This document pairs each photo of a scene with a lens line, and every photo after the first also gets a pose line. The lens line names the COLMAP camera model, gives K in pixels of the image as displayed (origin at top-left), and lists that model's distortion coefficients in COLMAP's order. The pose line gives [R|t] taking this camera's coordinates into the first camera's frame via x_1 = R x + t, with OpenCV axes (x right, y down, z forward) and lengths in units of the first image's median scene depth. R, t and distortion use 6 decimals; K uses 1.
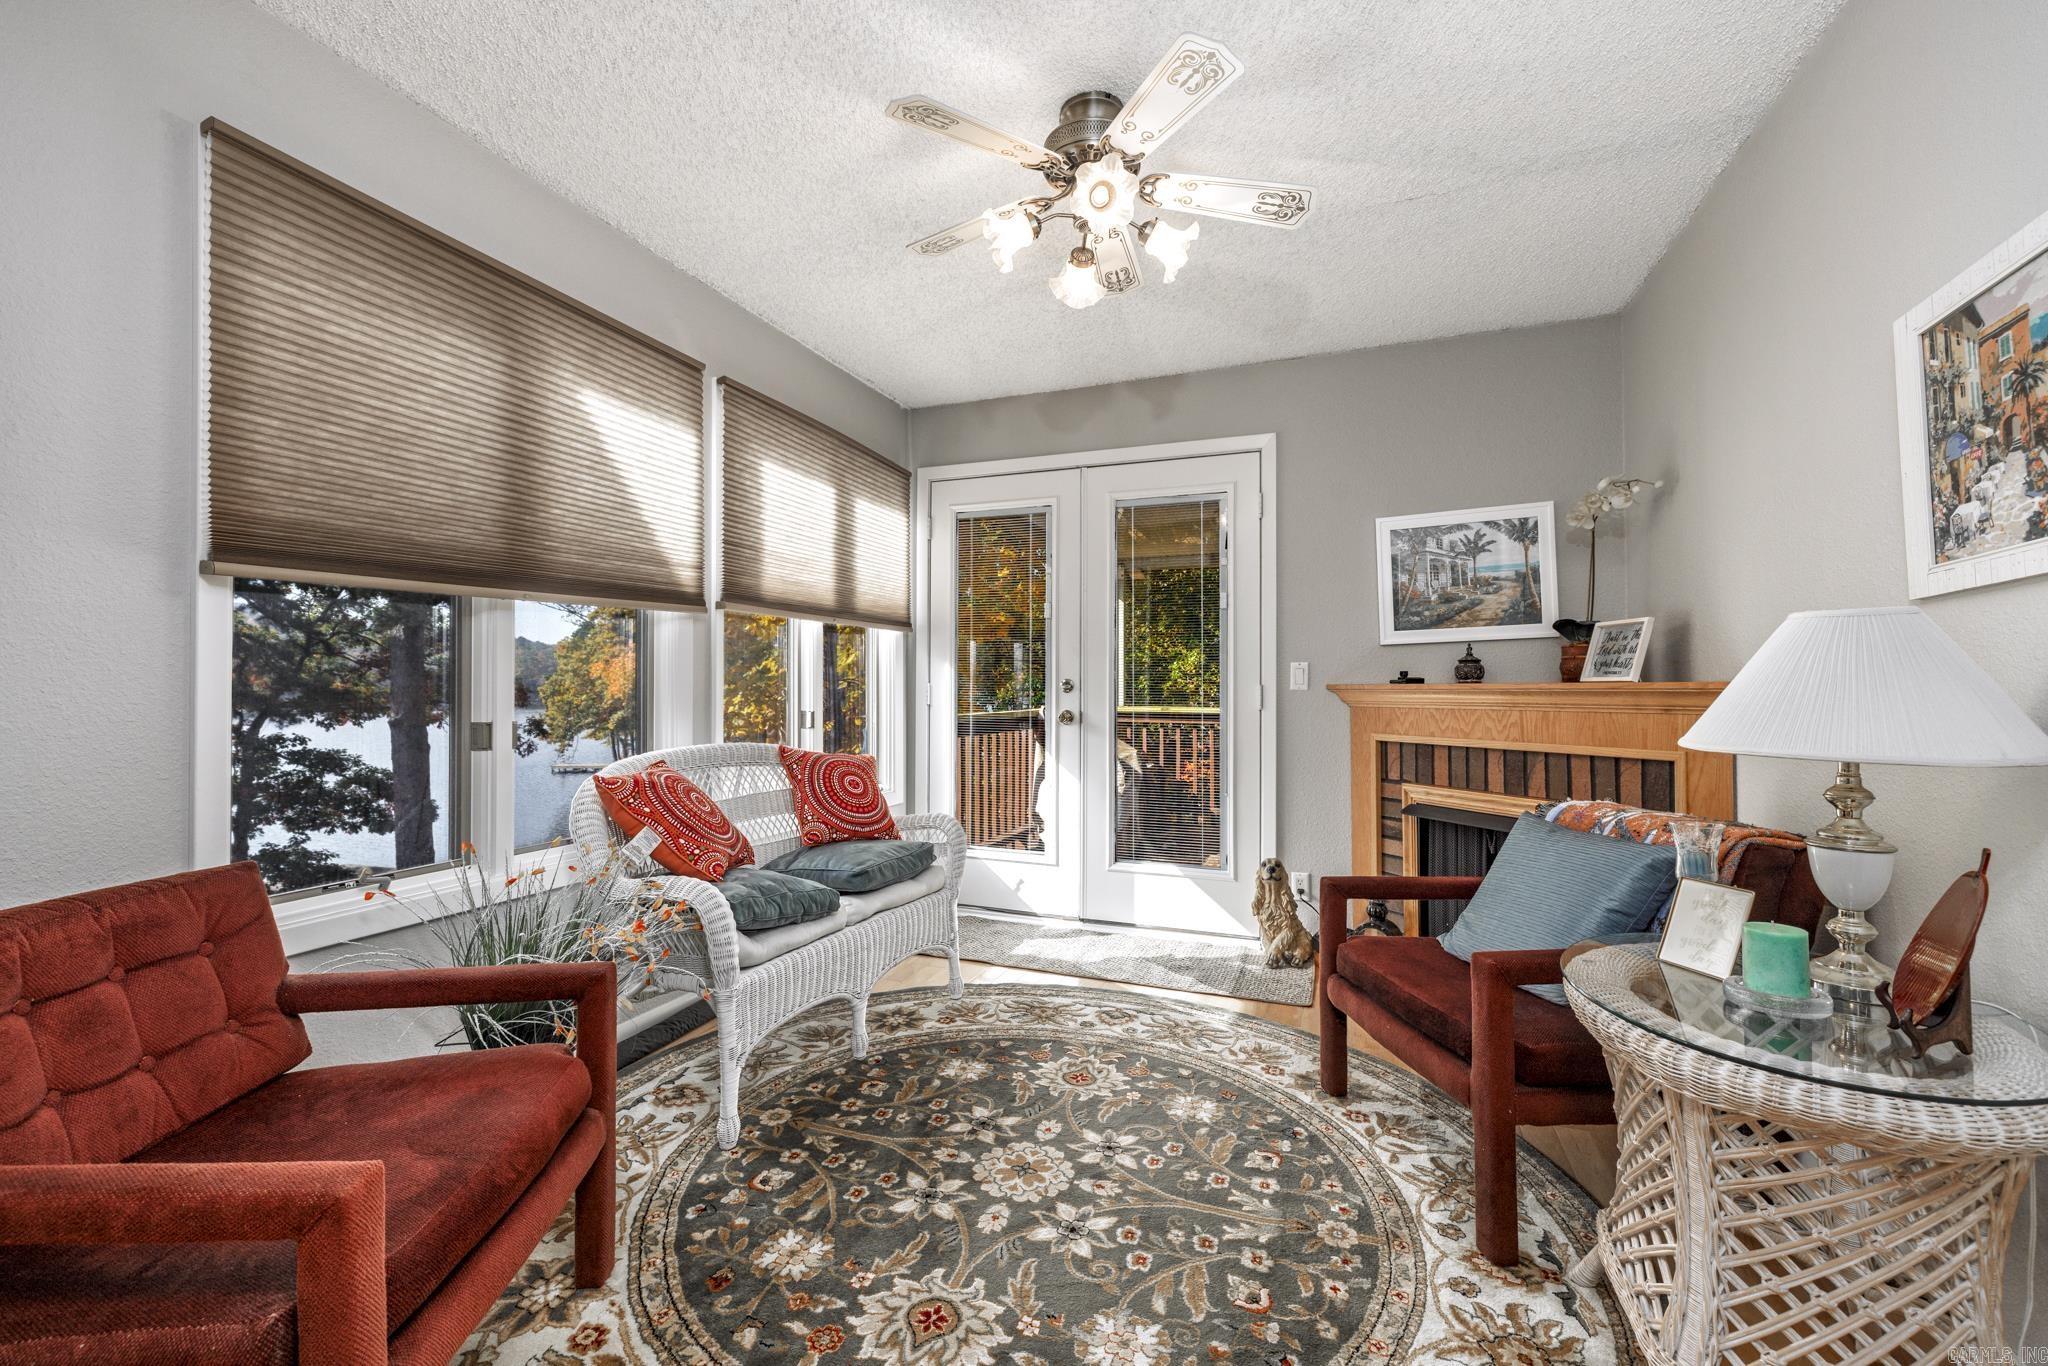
lens RADIAL K [[864.7, 0, 1017.8], [0, 864.7, 678.8], [0, 0, 1]] dist [0.000970, -0.000024]
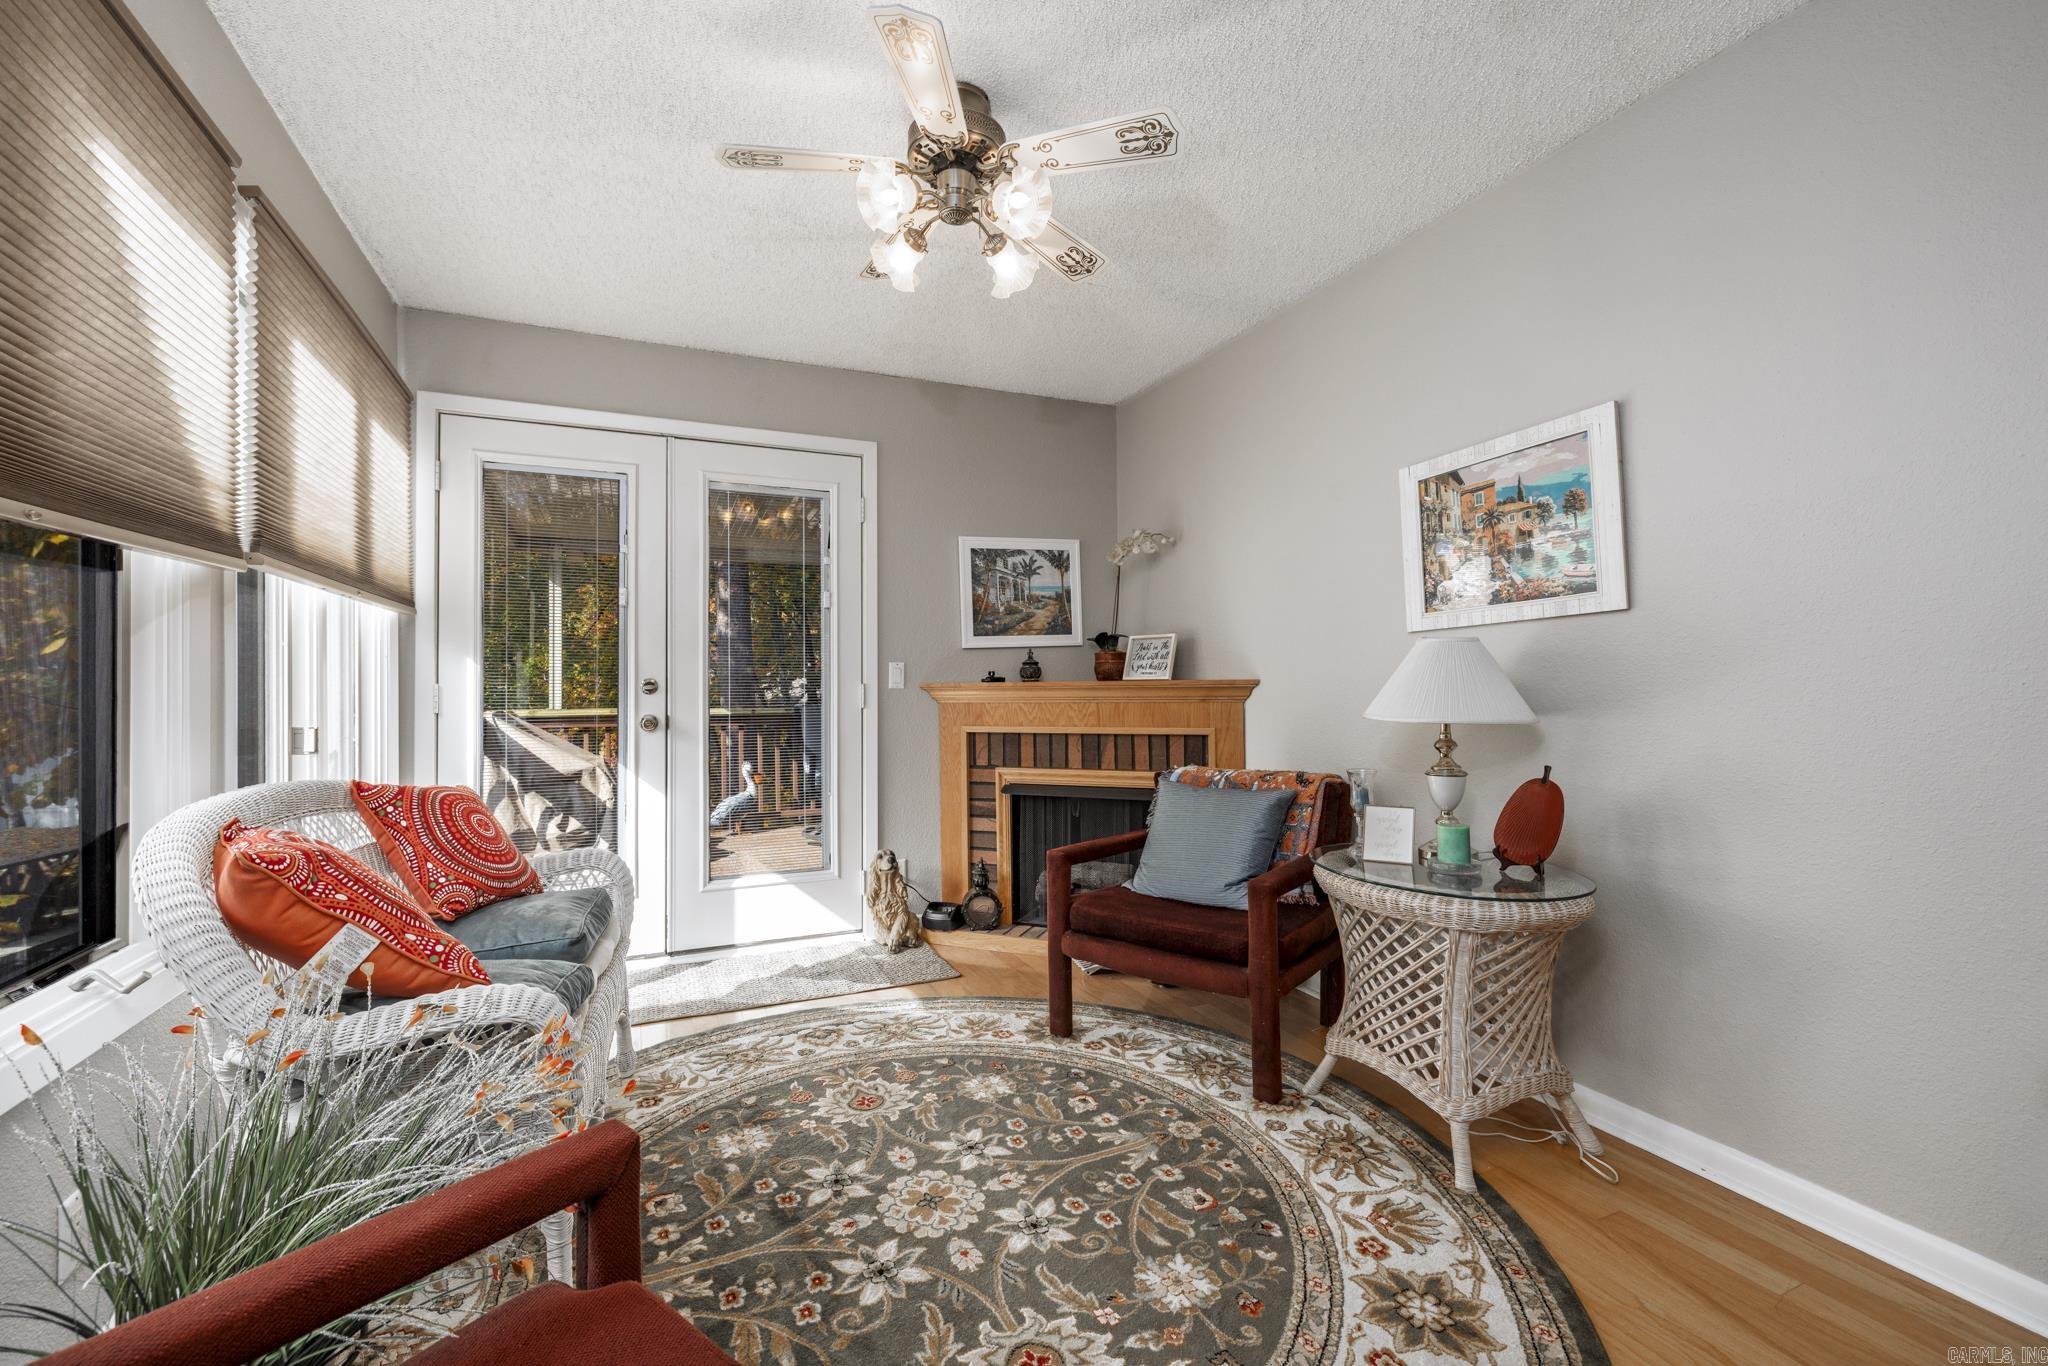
lens RADIAL K [[855.4, 0, 1019.9], [0, 855.4, 678.1], [0, 0, 1]] dist [-0.002150, -0.000207]
pose [[0.701535, -0.001212, 0.712634, -0.407689], [0.001248, 0.999999, 0.000472, -0.000189], [-0.712634, 0.000558, 0.701536, 0.195406]]
